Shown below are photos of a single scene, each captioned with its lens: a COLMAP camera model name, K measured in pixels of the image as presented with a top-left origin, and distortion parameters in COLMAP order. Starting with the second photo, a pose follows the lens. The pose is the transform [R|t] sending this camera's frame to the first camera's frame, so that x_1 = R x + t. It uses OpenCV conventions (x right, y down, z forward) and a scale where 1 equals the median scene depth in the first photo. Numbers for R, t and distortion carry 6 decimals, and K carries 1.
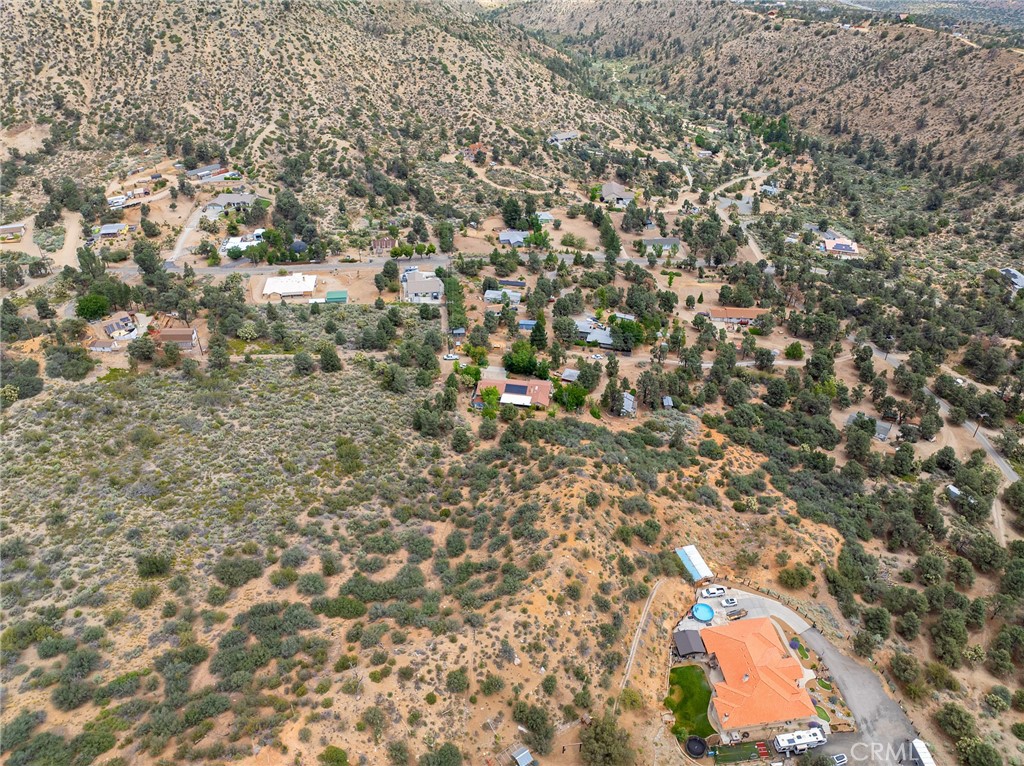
lens RADIAL K [[721.6, 0, 516.5], [0, 721.6, 381.3], [0, 0, 1]] dist [-0.038081, -0.000032]
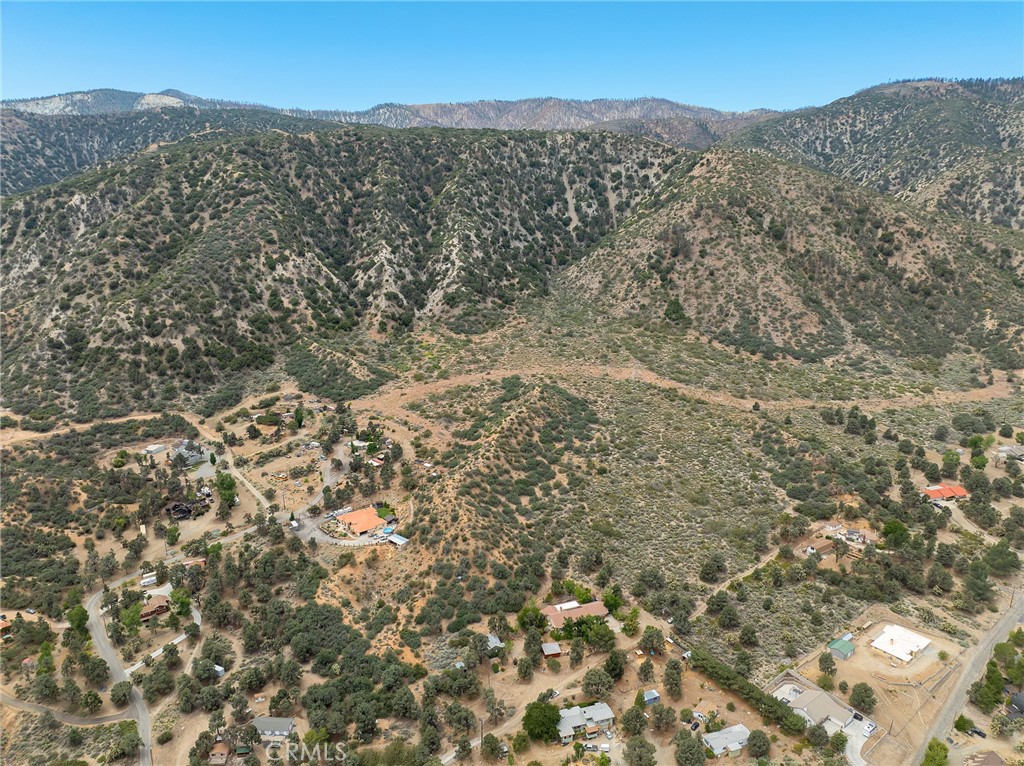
lens RADIAL K [[721.6, 0, 516.5], [0, 721.6, 381.3], [0, 0, 1]] dist [-0.038081, -0.000032]
pose [[-0.852689, 0.127351, -0.506660, 0.378195], [-0.307114, 0.662358, 0.683347, -0.610106], [0.422615, 0.738284, -0.525674, 0.769739]]
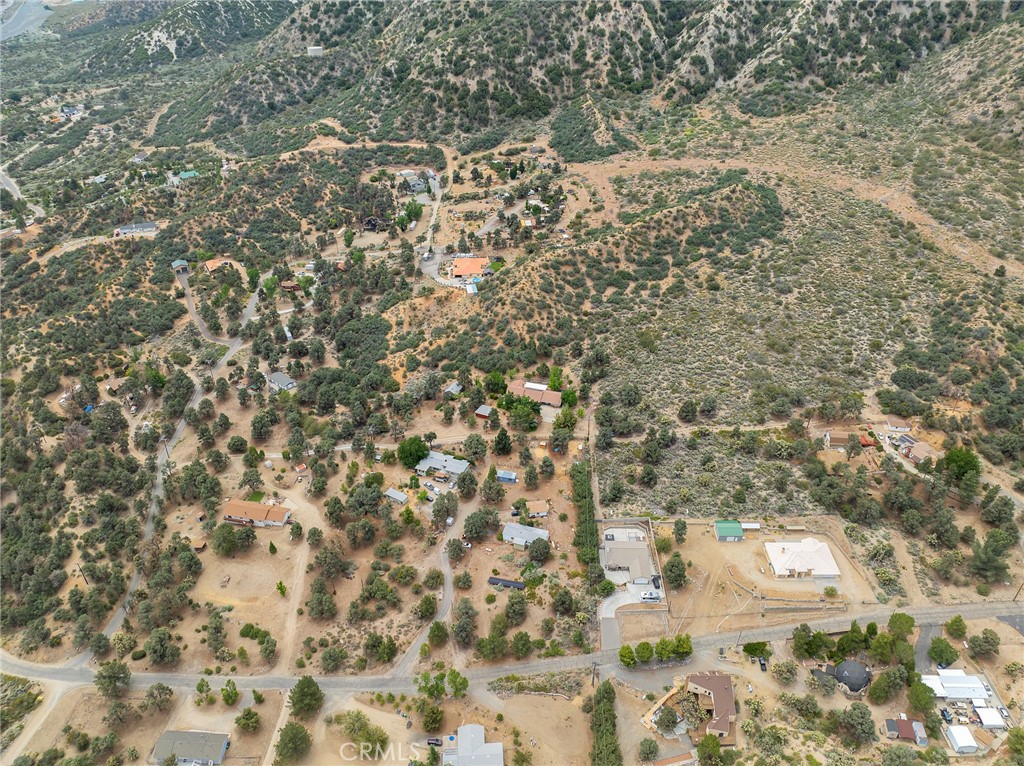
lens RADIAL K [[721.6, 0, 516.5], [0, 721.6, 381.3], [0, 0, 1]] dist [-0.038081, -0.000032]
pose [[-0.991247, -0.075223, 0.108492, -0.062930], [0.073248, 0.370332, 0.926007, -0.700455], [-0.109835, 0.925849, -0.361580, 0.854238]]
